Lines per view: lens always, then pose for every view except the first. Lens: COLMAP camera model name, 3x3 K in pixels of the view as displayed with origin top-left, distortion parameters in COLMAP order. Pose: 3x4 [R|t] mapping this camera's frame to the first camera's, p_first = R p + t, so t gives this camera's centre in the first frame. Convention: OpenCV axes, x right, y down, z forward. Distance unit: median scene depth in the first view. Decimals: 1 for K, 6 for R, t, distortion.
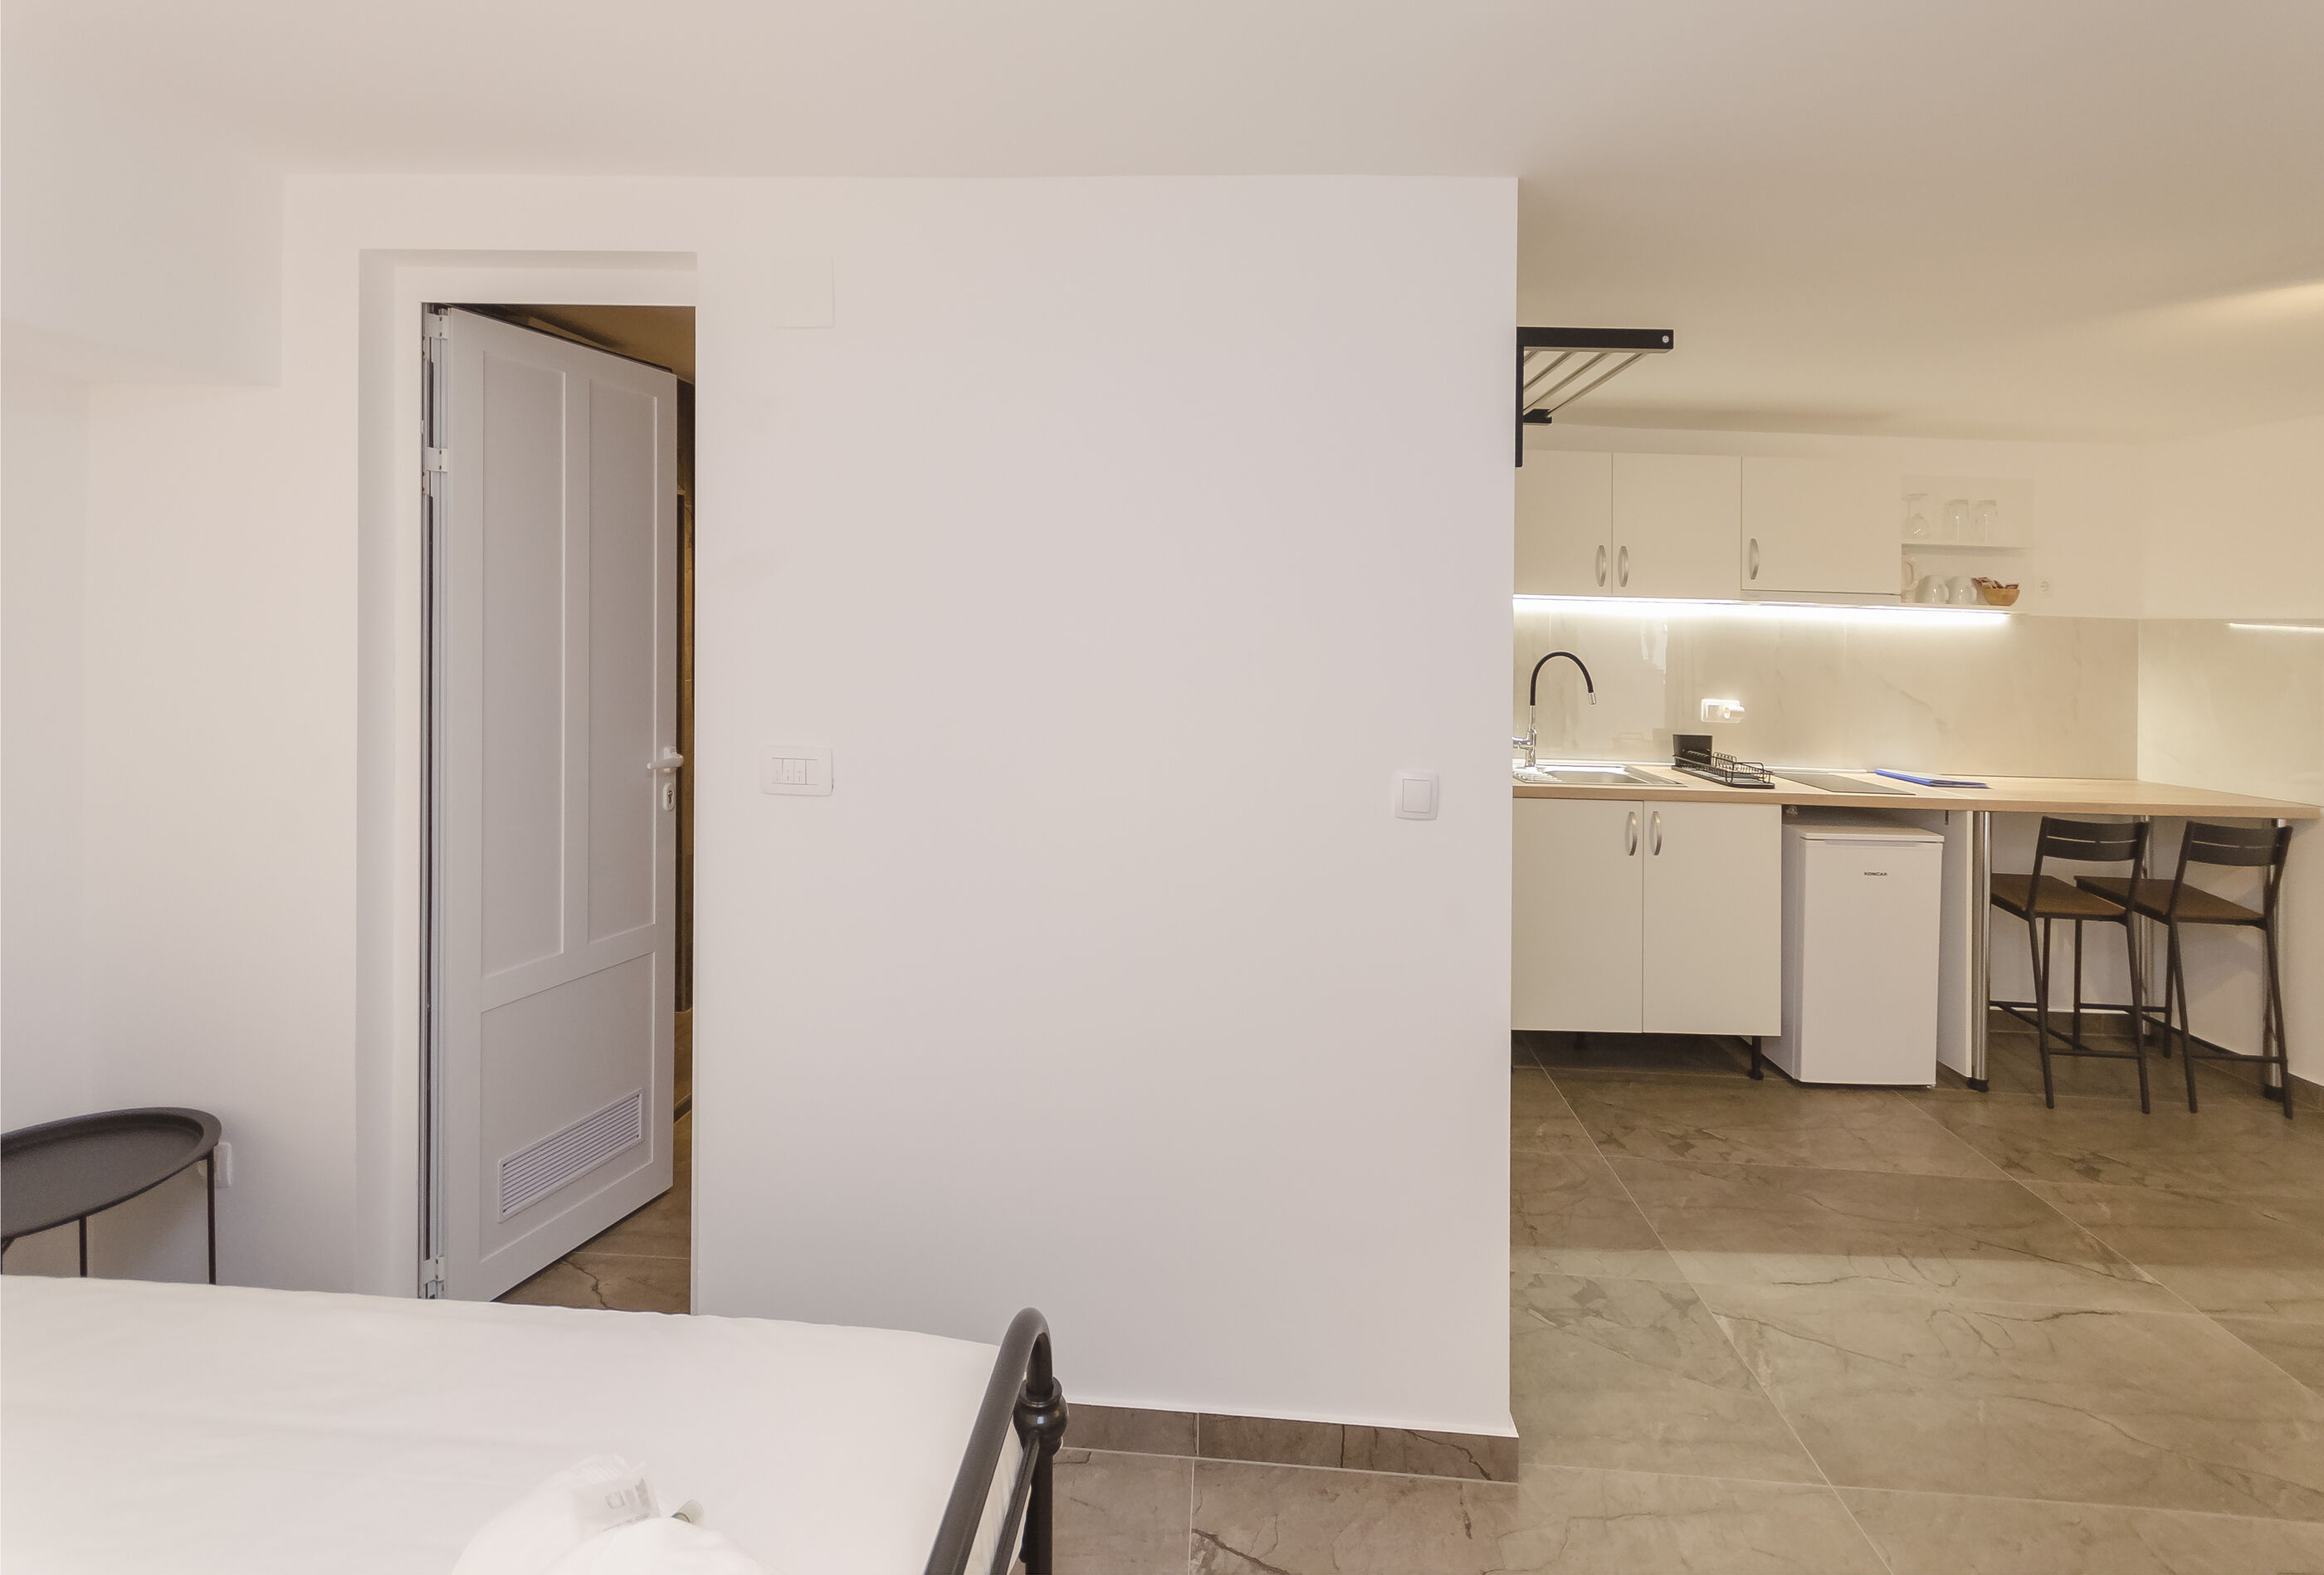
lens RADIAL K [[1162.3, 0, 1254.0], [0, 1162.3, 680.5], [0, 0, 1]] dist [0.004226, -0.001056]
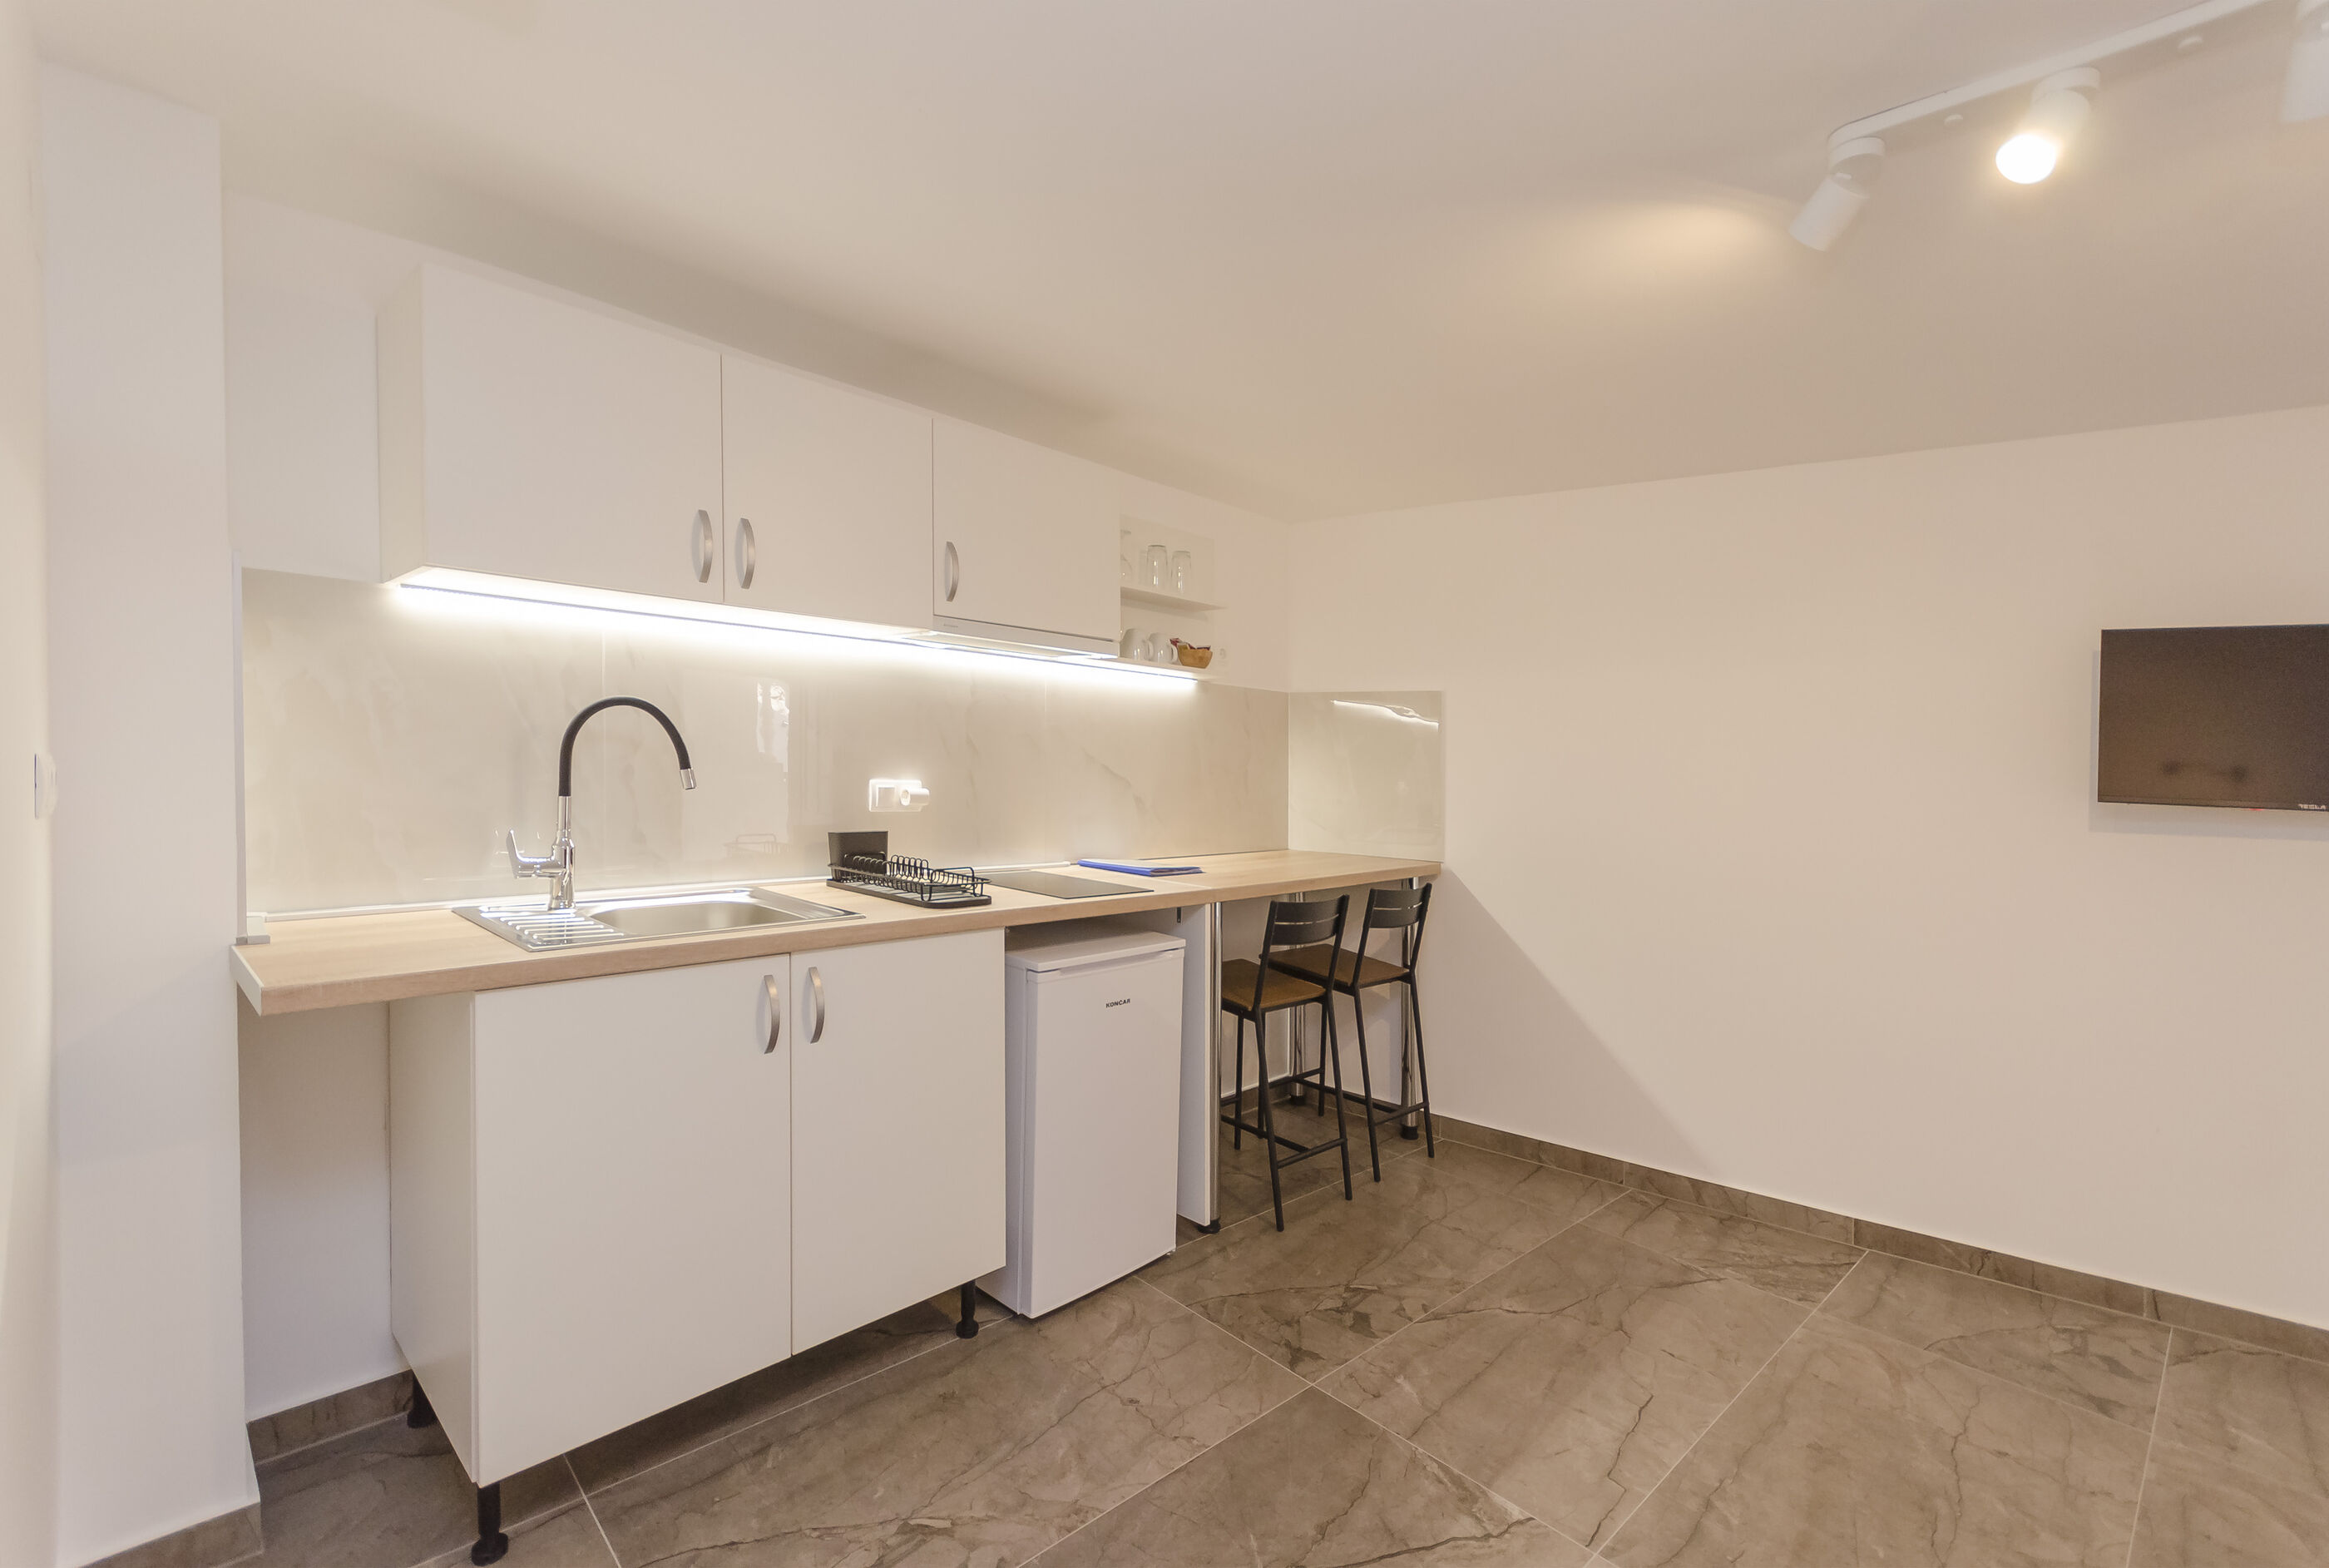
lens RADIAL K [[1007.6, 0, 1307.4], [0, 1007.6, 750.5], [0, 0, 1]] dist [0.007501, -0.000111]
pose [[0.678102, -0.002553, 0.734964, 0.139241], [0.024206, 0.999529, -0.018861, 0.019057], [-0.734569, 0.030581, 0.677844, 0.463893]]
